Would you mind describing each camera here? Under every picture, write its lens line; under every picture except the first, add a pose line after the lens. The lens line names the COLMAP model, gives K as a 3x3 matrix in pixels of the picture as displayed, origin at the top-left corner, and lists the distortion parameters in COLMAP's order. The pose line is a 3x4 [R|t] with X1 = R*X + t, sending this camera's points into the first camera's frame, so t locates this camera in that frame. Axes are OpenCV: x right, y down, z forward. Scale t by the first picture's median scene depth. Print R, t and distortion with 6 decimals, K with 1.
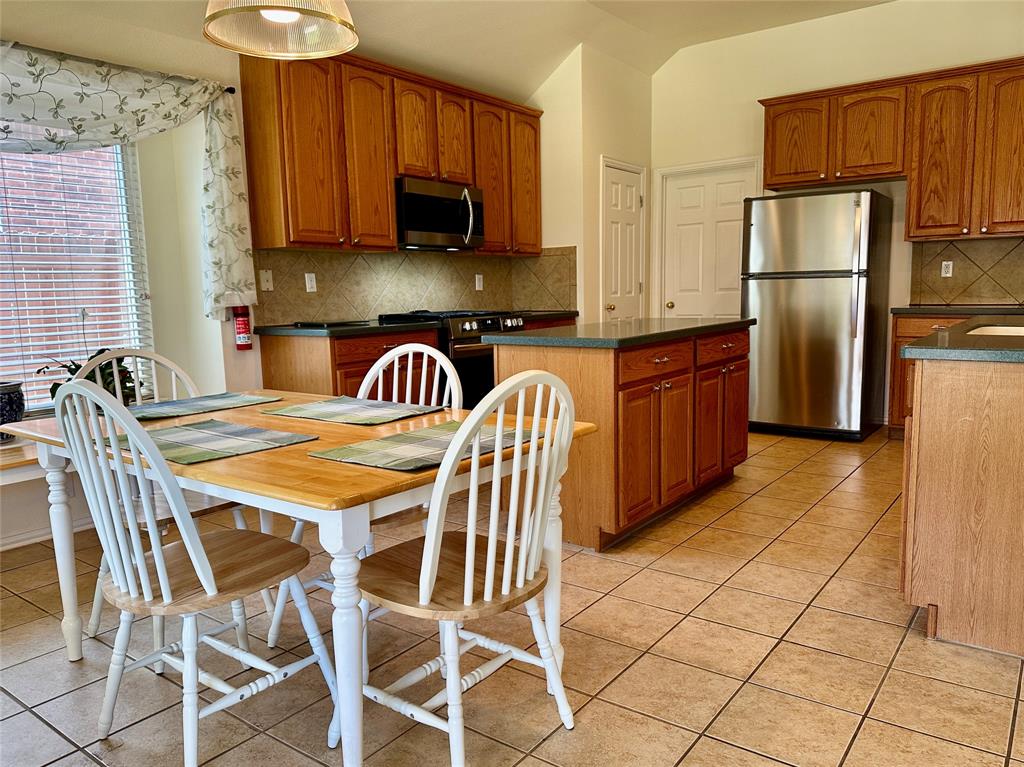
lens RADIAL K [[703.6, 0, 512.0], [0, 703.6, 383.5], [0, 0, 1]] dist [-0.006974, -0.019598]
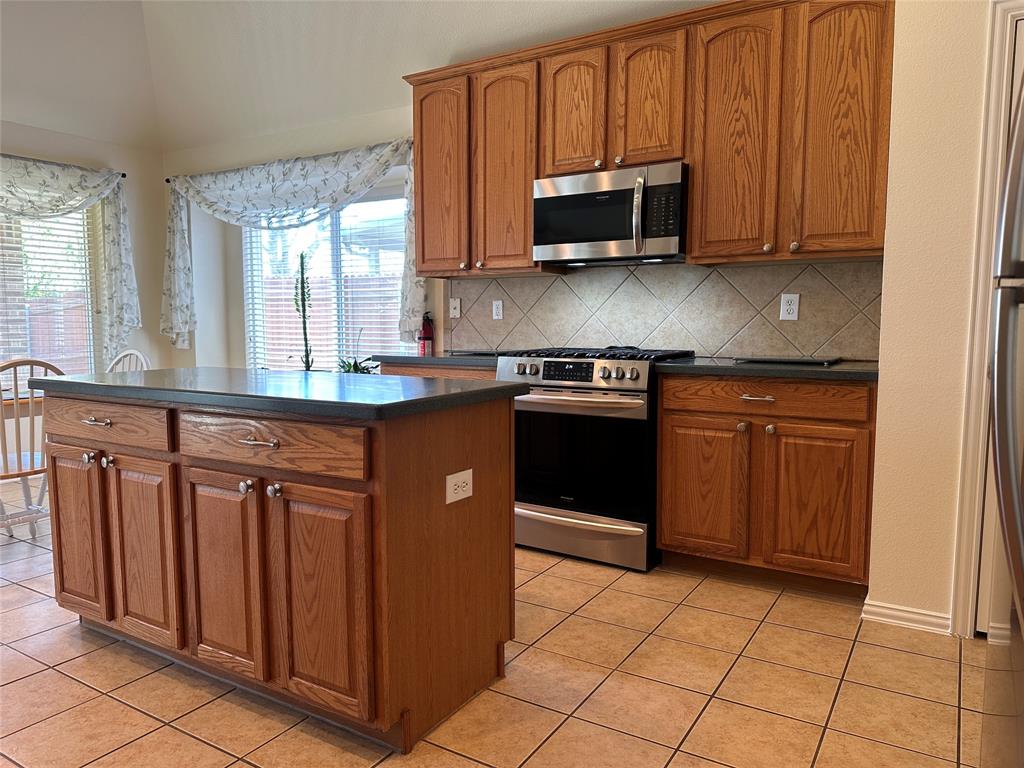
lens RADIAL K [[703.2, 0, 540.8], [0, 703.2, 389.1], [0, 0, 1]] dist [0.076102, -0.104441]
pose [[0.137219, 0.119683, -0.983284, 0.687440], [-0.128138, 0.986477, 0.102190, -0.141671], [0.982218, 0.111974, 0.150699, 0.919328]]
